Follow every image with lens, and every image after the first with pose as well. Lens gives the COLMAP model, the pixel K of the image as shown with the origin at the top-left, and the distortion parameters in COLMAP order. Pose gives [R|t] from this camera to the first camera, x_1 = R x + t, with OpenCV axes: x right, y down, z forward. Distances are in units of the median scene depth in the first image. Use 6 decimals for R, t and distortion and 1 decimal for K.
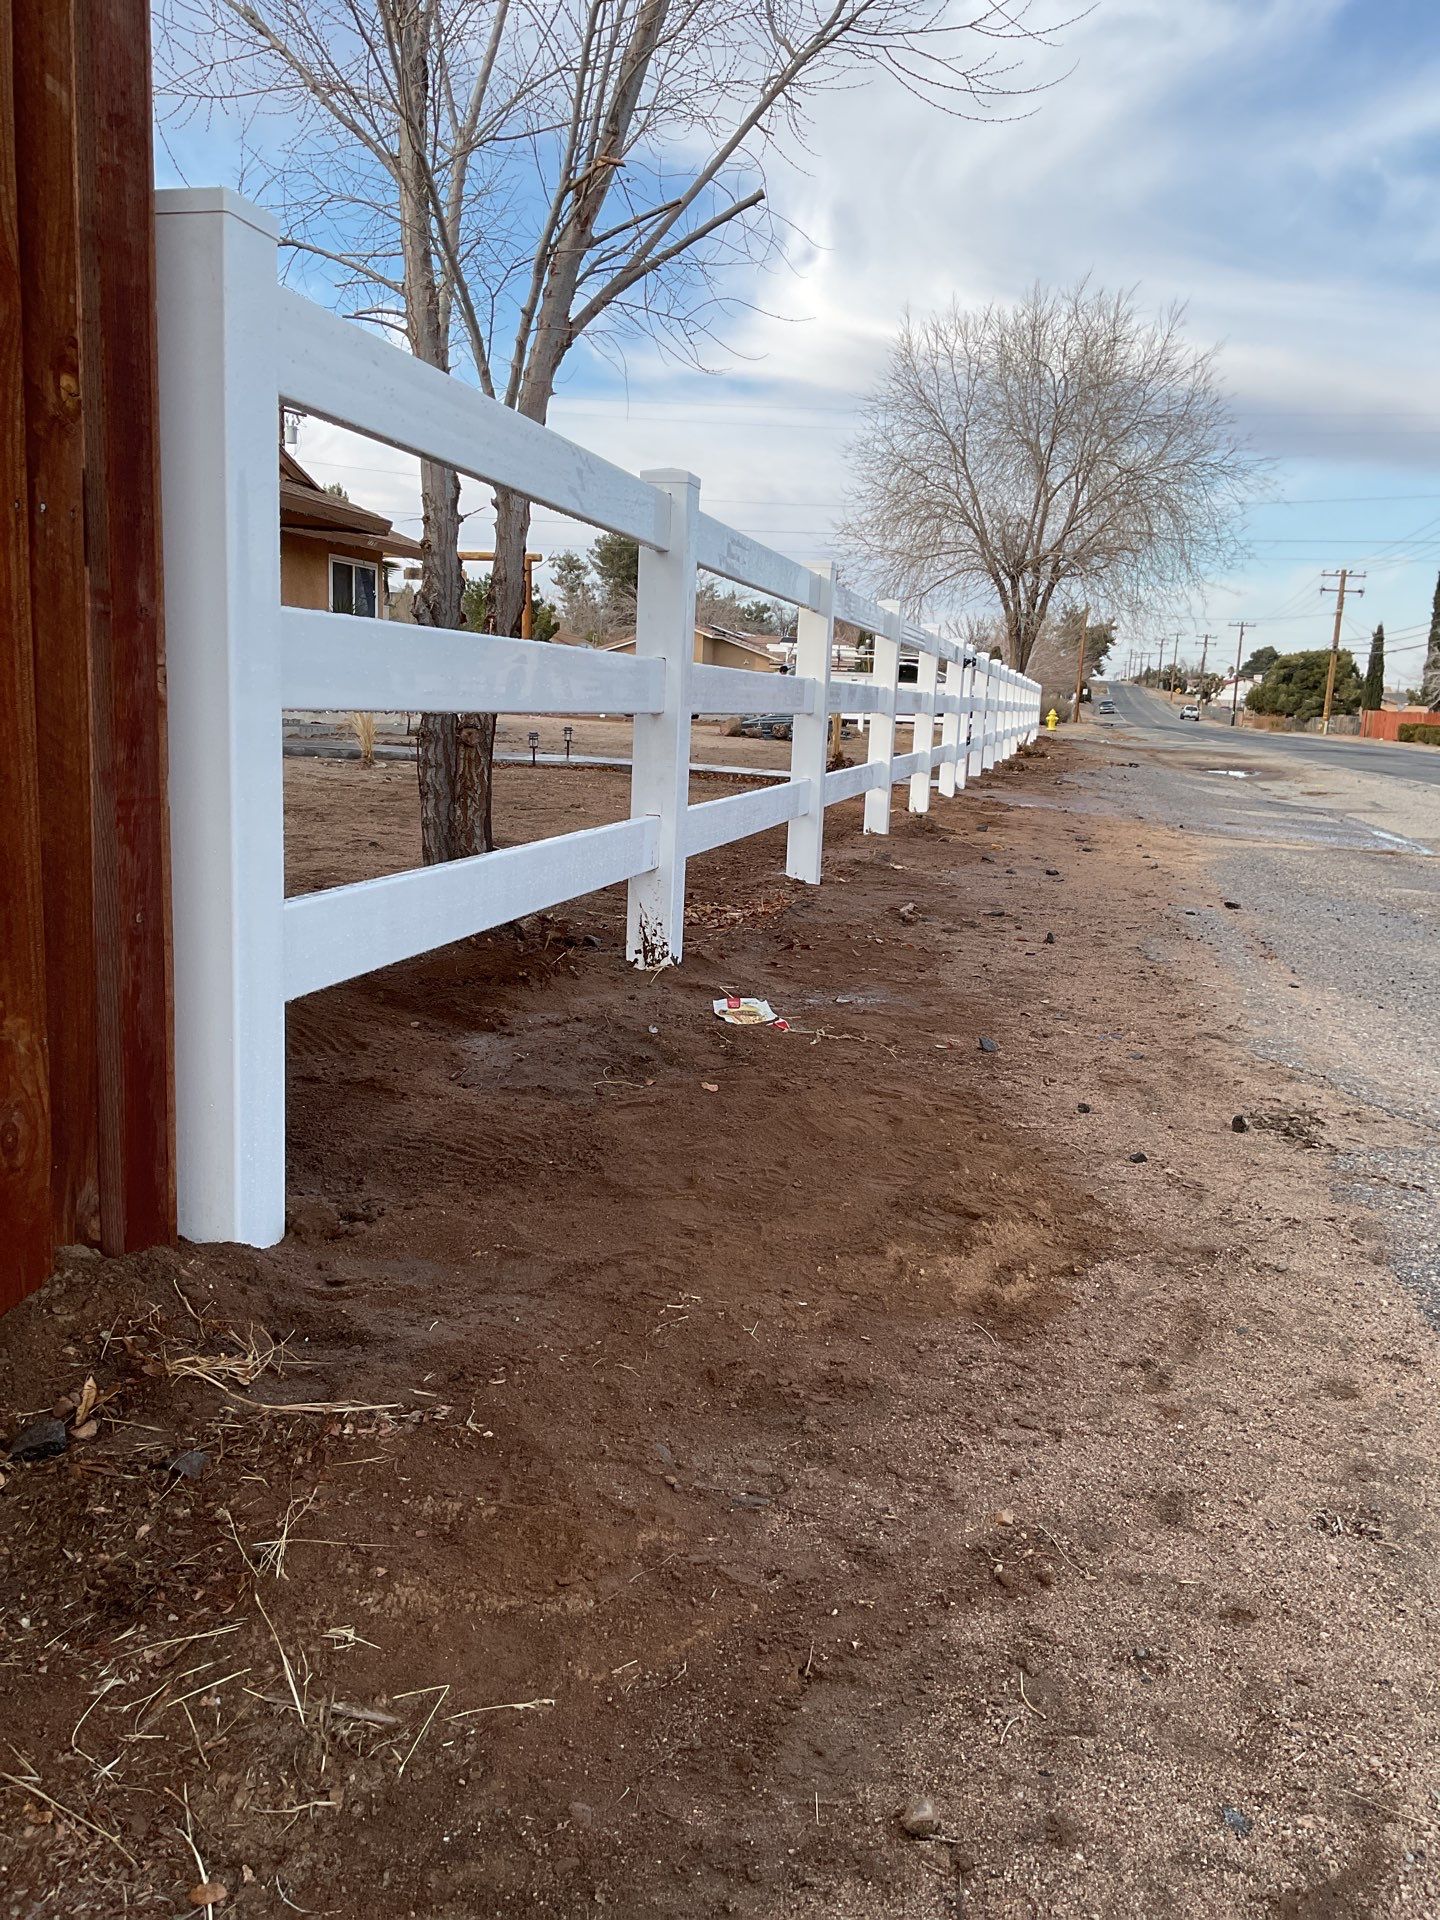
lens RADIAL K [[1597.8, 0, 722.0], [0, 1597.8, 966.4], [0, 0, 1]] dist [0.034918, -0.053065]
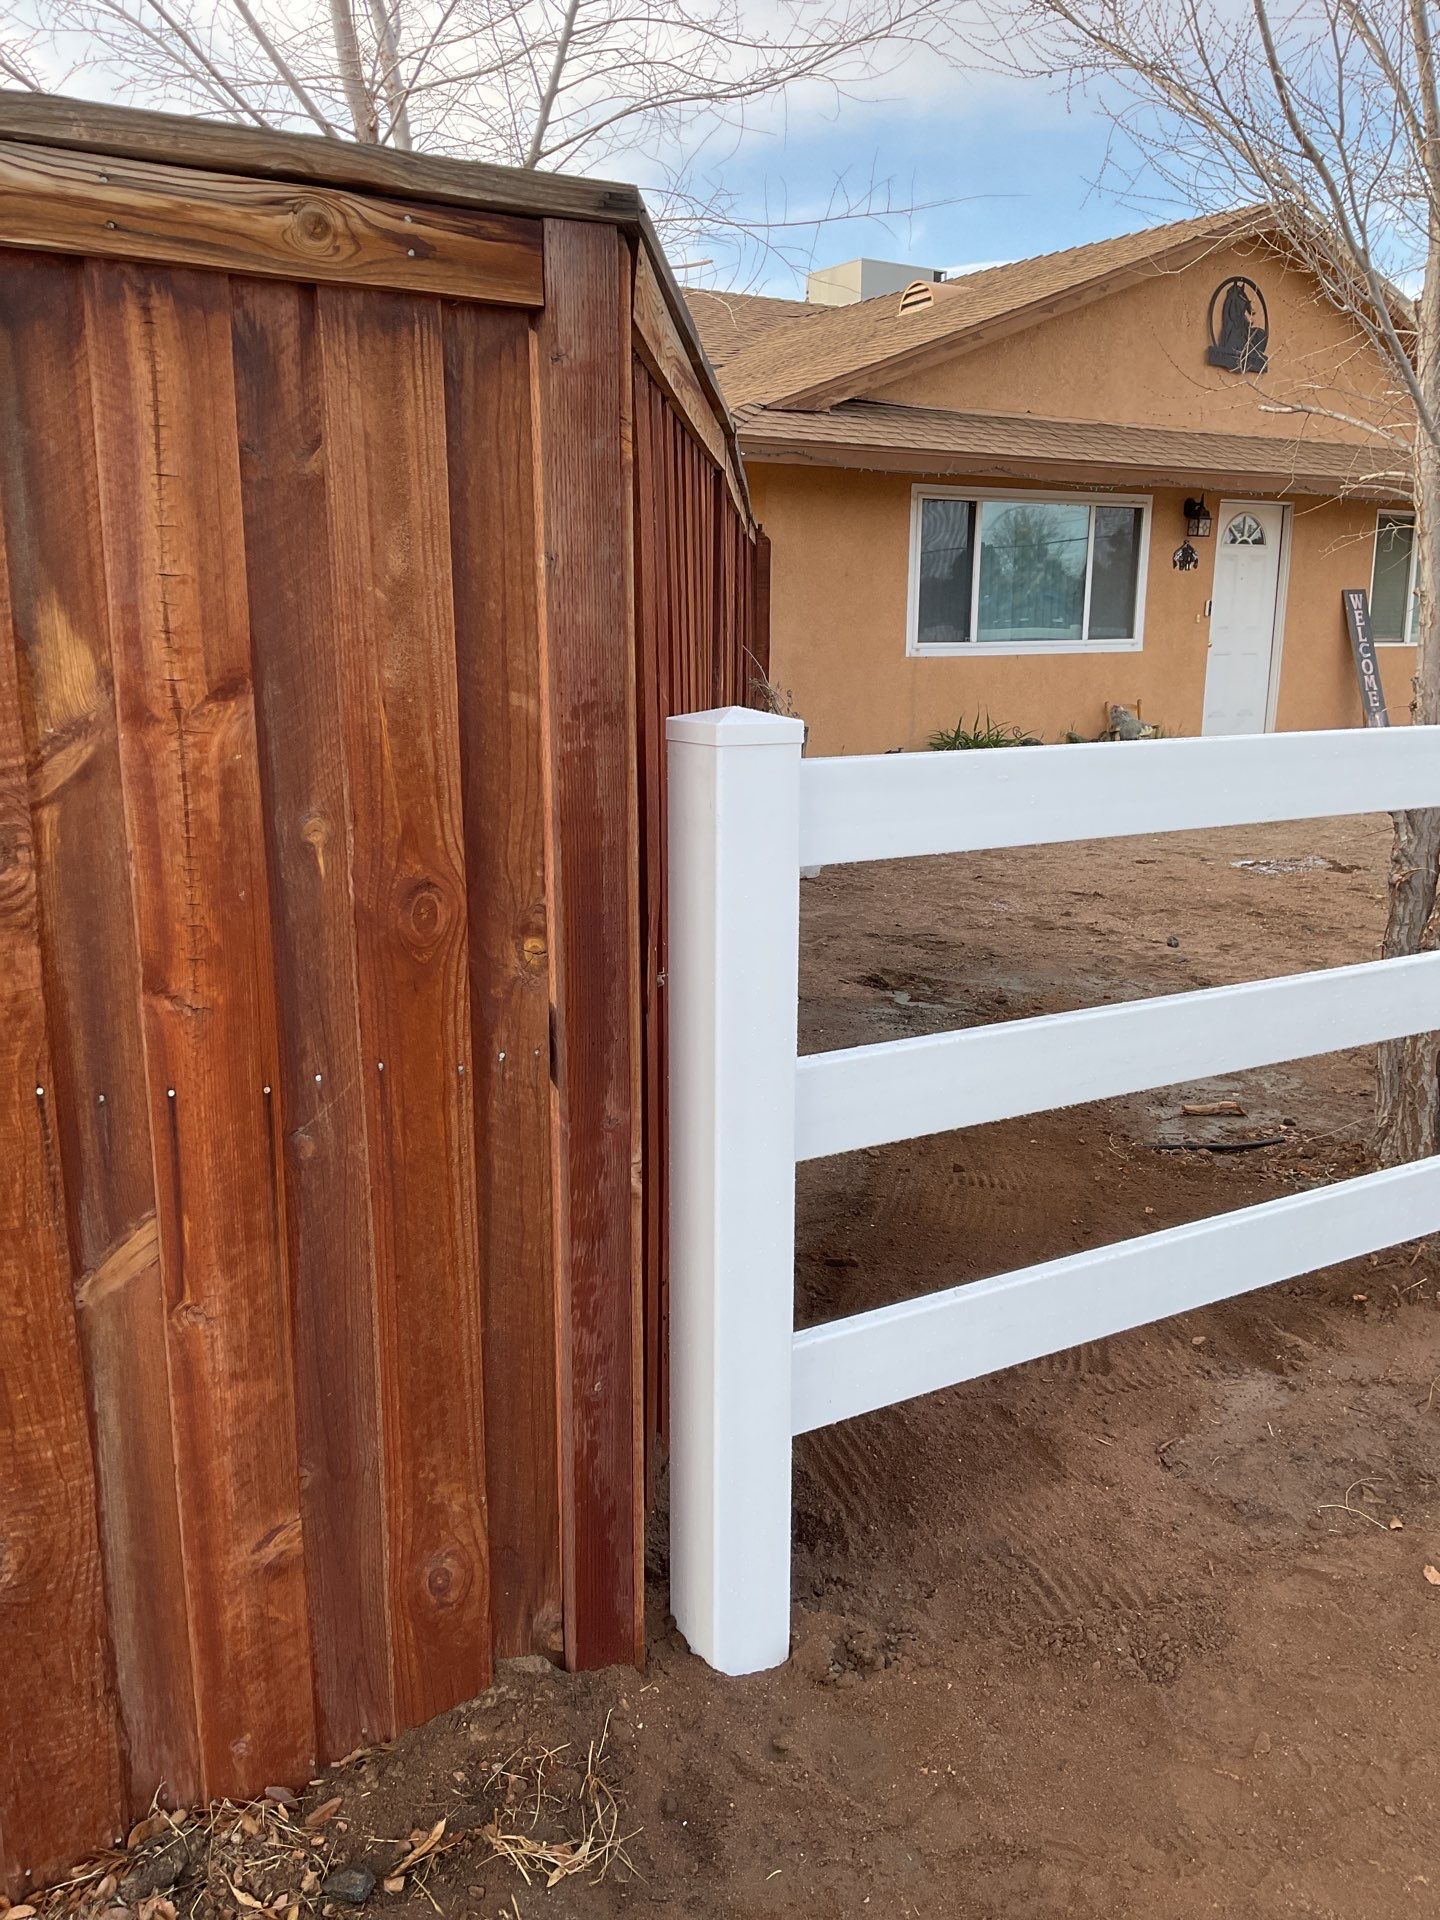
lens RADIAL K [[1597.8, 0, 715.0], [0, 1597.8, 943.3], [0, 0, 1]] dist [0.034918, -0.053065]
pose [[0.701772, 0.106167, -0.704447, 0.471320], [-0.089747, 0.994130, 0.060419, -0.439794], [0.706726, 0.020822, 0.707181, 0.292206]]
